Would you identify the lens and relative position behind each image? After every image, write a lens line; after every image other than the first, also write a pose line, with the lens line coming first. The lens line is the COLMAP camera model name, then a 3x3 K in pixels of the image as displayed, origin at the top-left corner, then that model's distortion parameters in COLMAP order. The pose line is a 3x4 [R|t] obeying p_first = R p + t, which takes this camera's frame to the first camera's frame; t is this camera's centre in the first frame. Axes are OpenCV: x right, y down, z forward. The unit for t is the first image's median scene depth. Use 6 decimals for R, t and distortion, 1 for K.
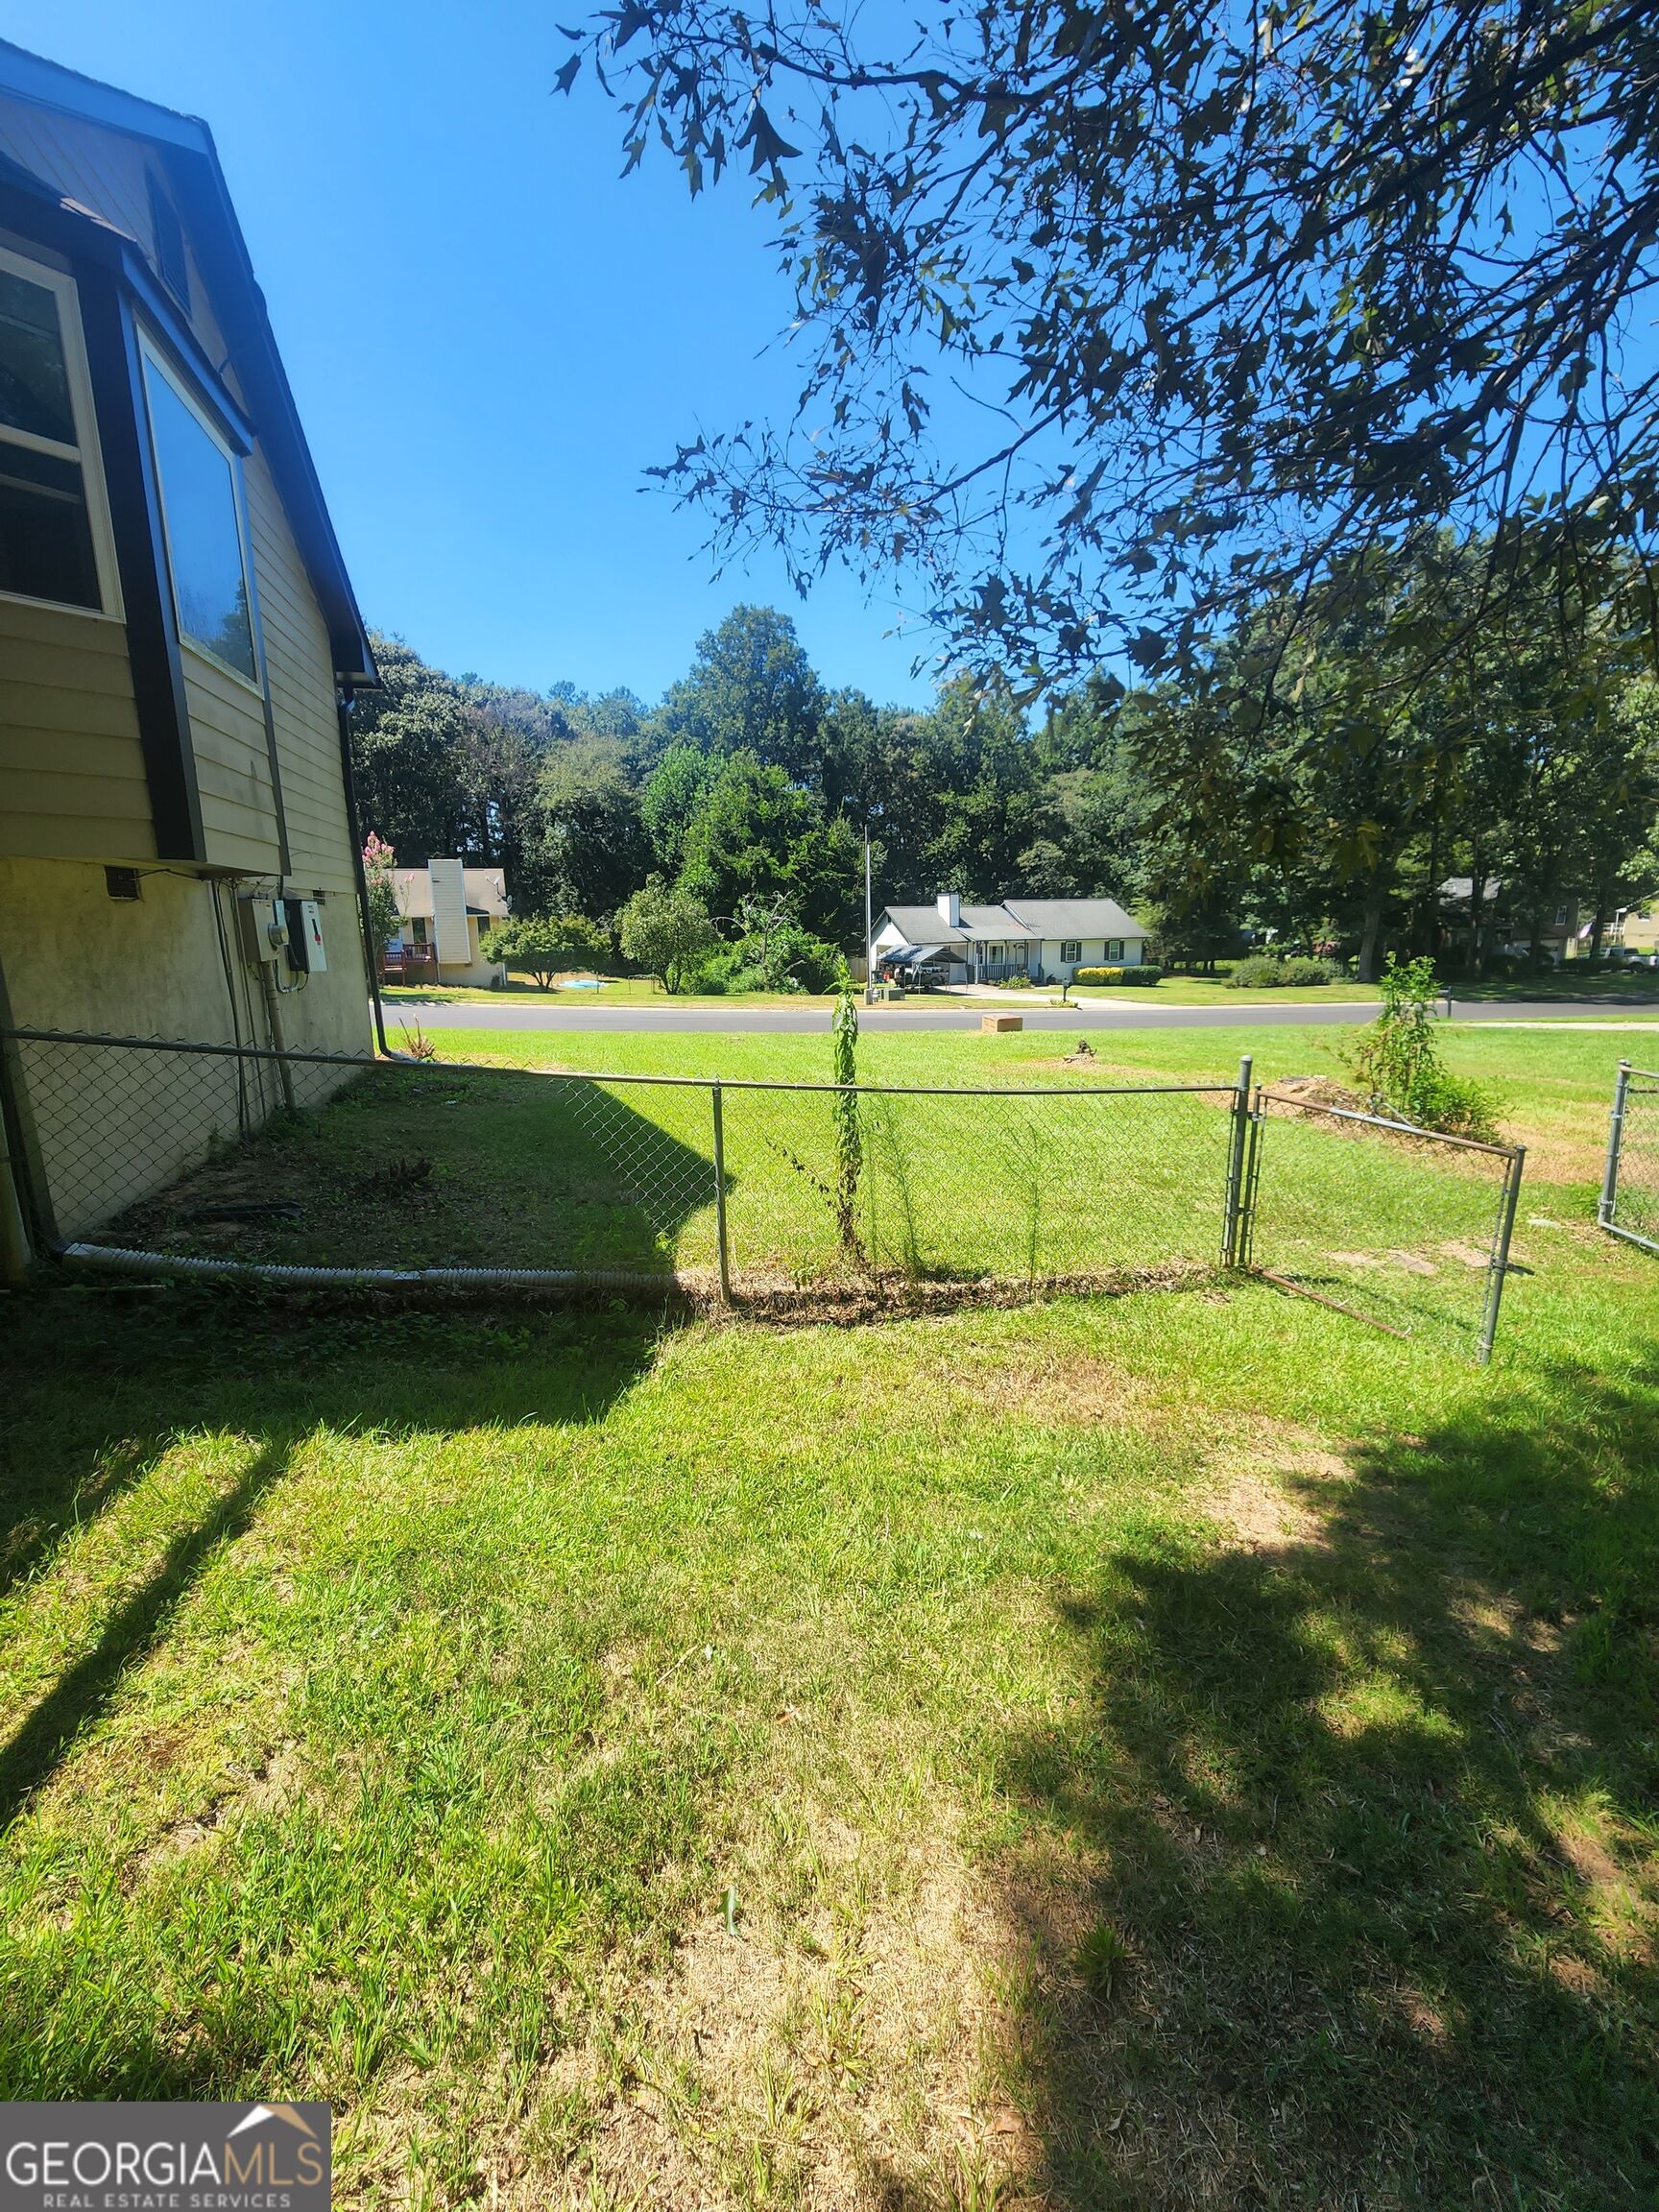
lens RADIAL K [[922.4, 0, 829.4], [0, 922.4, 1101.6], [0, 0, 1]] dist [-0.006292, 0.000351]
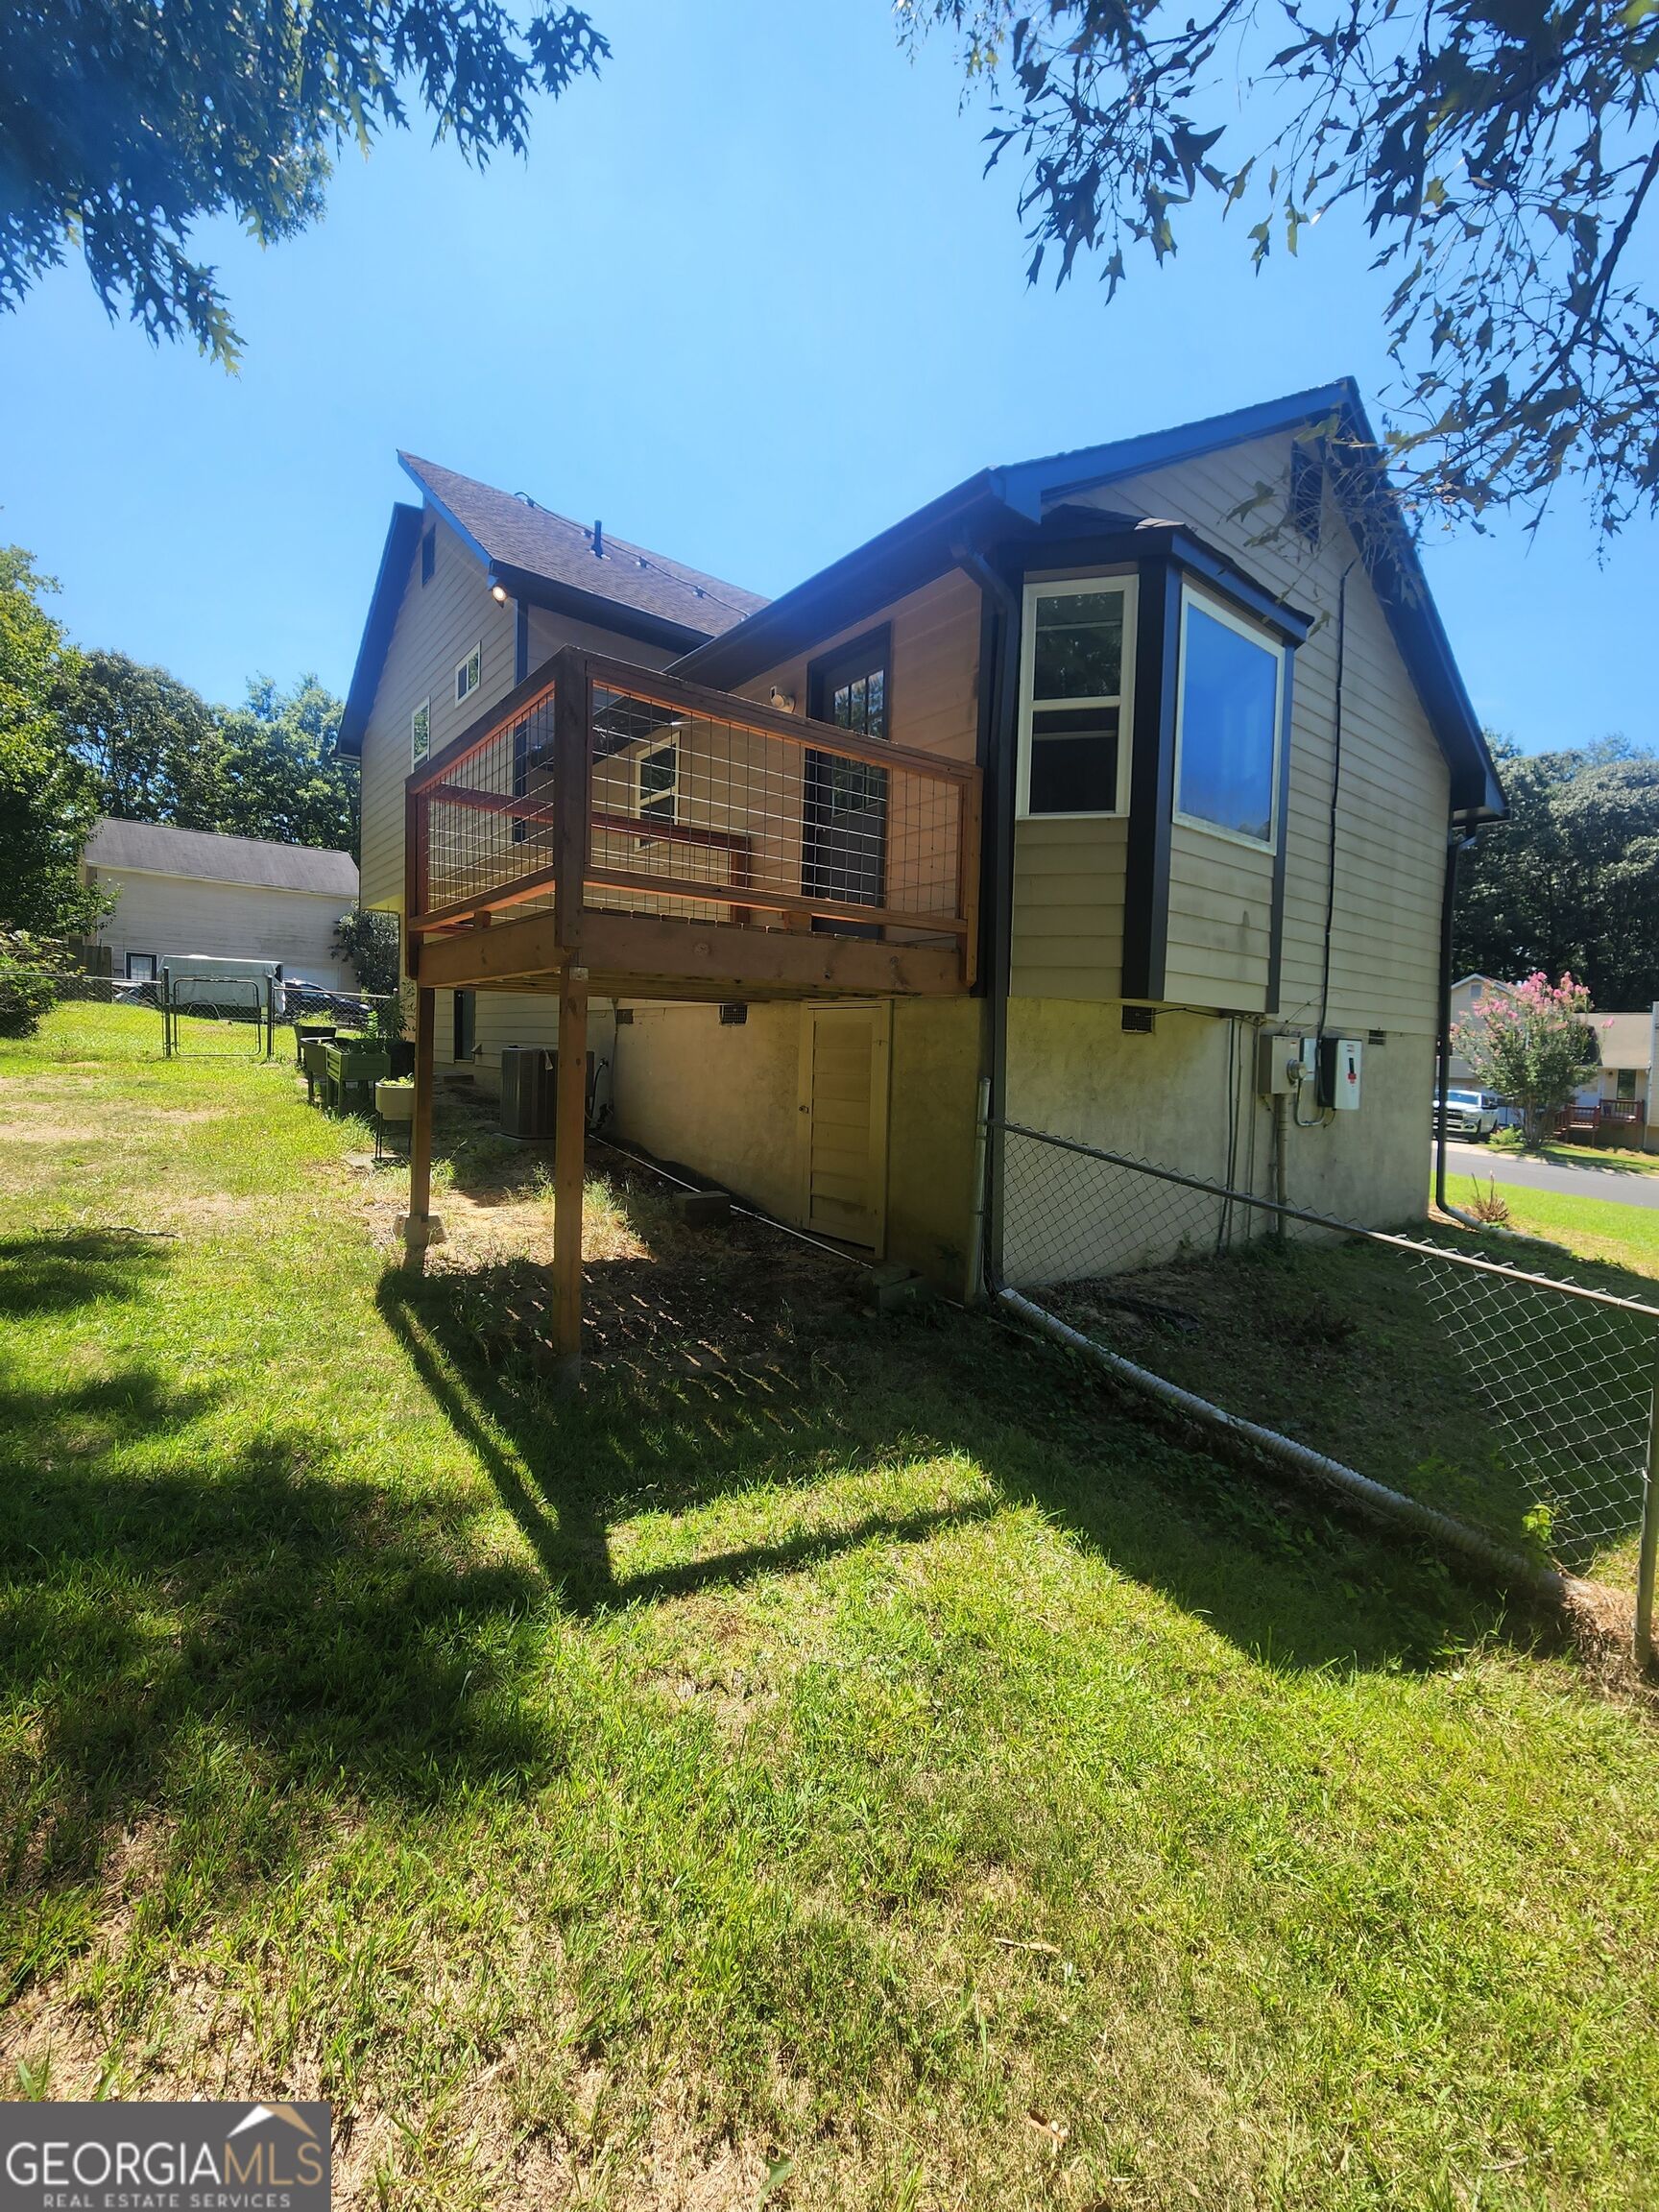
lens RADIAL K [[922.4, 0, 838.9], [0, 922.4, 1087.9], [0, 0, 1]] dist [-0.006292, 0.000351]
pose [[0.382885, 0.058882, -0.921917, 0.260380], [-0.216543, 0.975883, -0.027604, -0.032998], [0.898058, 0.210204, 0.386402, 0.219577]]
